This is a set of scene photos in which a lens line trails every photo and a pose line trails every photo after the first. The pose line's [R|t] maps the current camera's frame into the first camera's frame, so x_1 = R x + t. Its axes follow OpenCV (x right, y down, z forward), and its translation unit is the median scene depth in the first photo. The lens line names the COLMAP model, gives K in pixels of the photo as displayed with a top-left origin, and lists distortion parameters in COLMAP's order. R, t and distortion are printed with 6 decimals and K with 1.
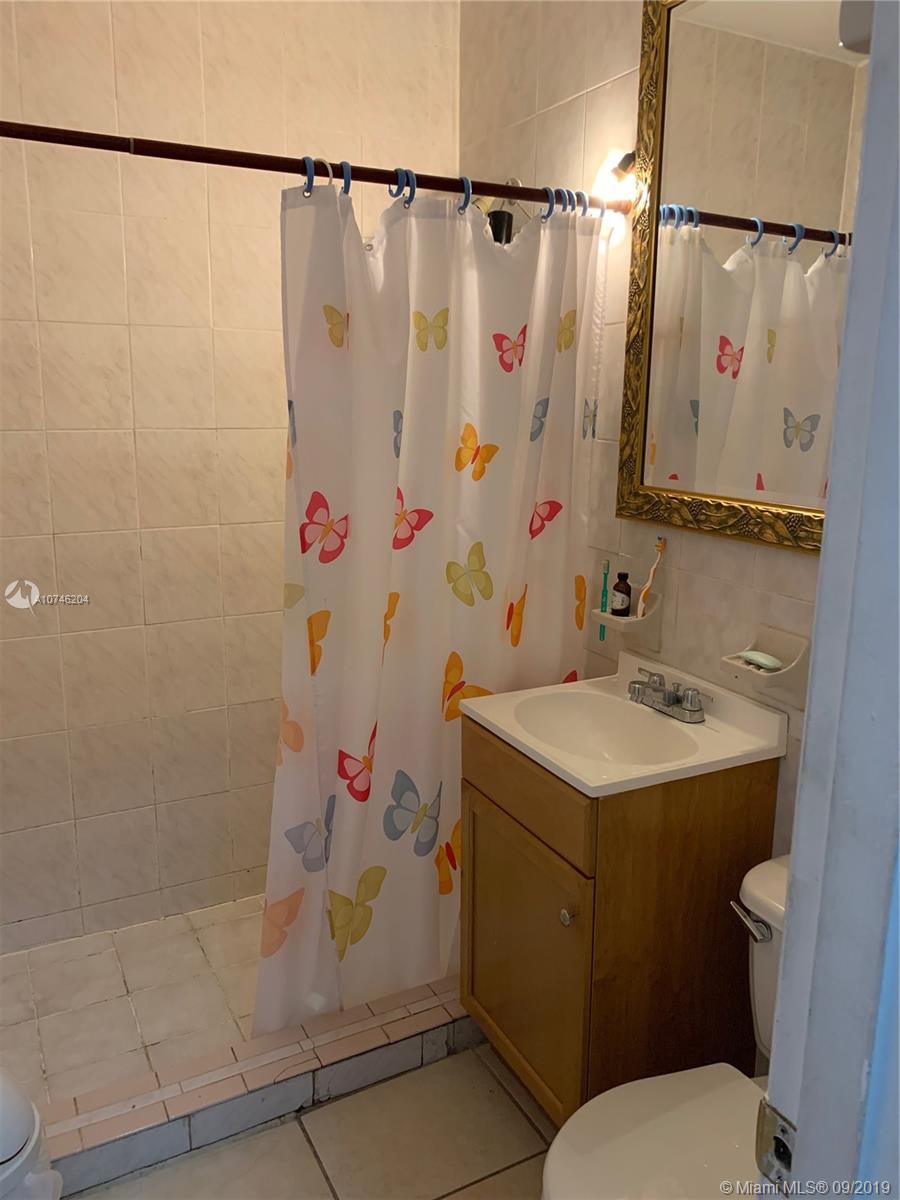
lens RADIAL K [[919.6, 0, 455.9], [0, 919.6, 597.6], [0, 0, 1]] dist [0.006414, -0.006615]
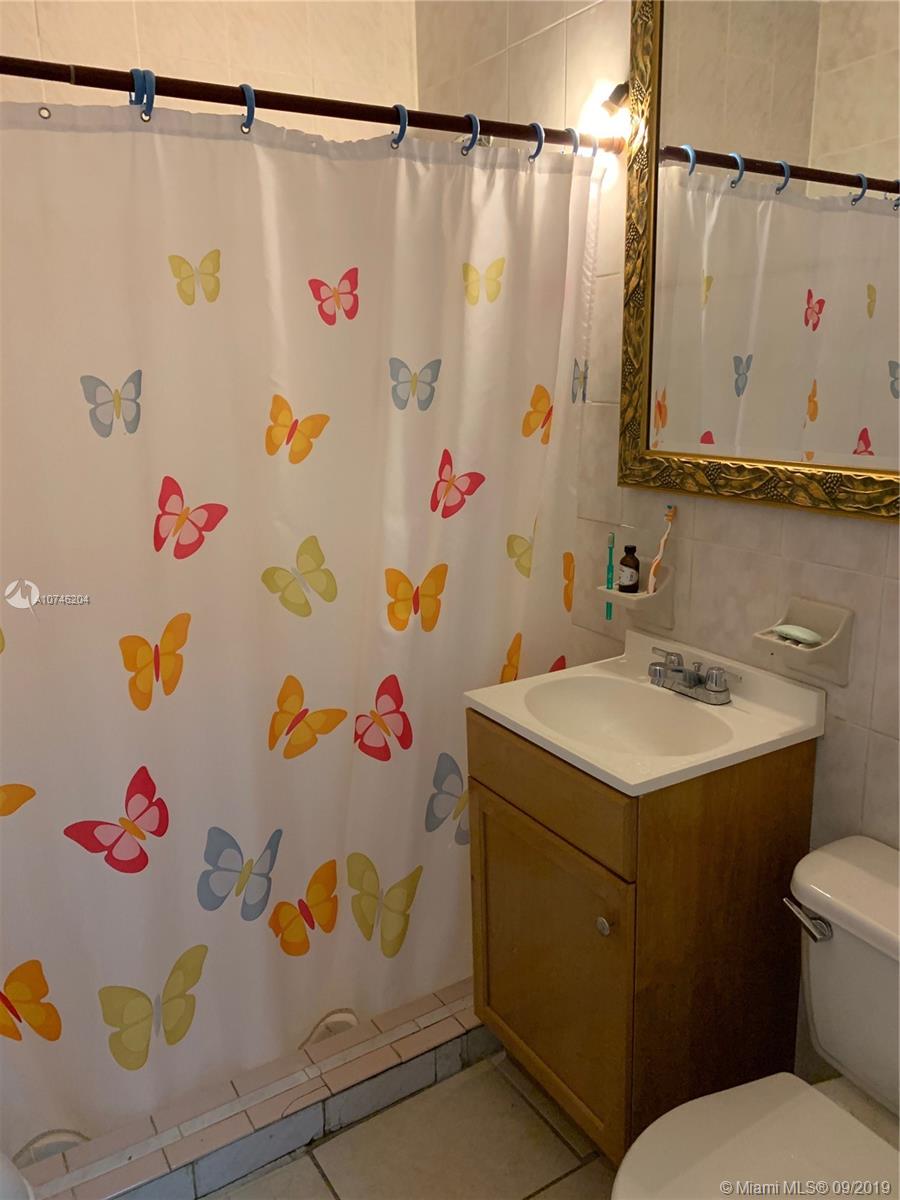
lens RADIAL K [[919.6, 0, 446.1], [0, 919.6, 600.3], [0, 0, 1]] dist [0.006414, -0.006615]
pose [[0.997205, -0.049501, 0.055972, -0.062462], [0.047825, 0.998378, 0.030885, -0.010280], [-0.057410, -0.028122, 0.997955, 0.090222]]
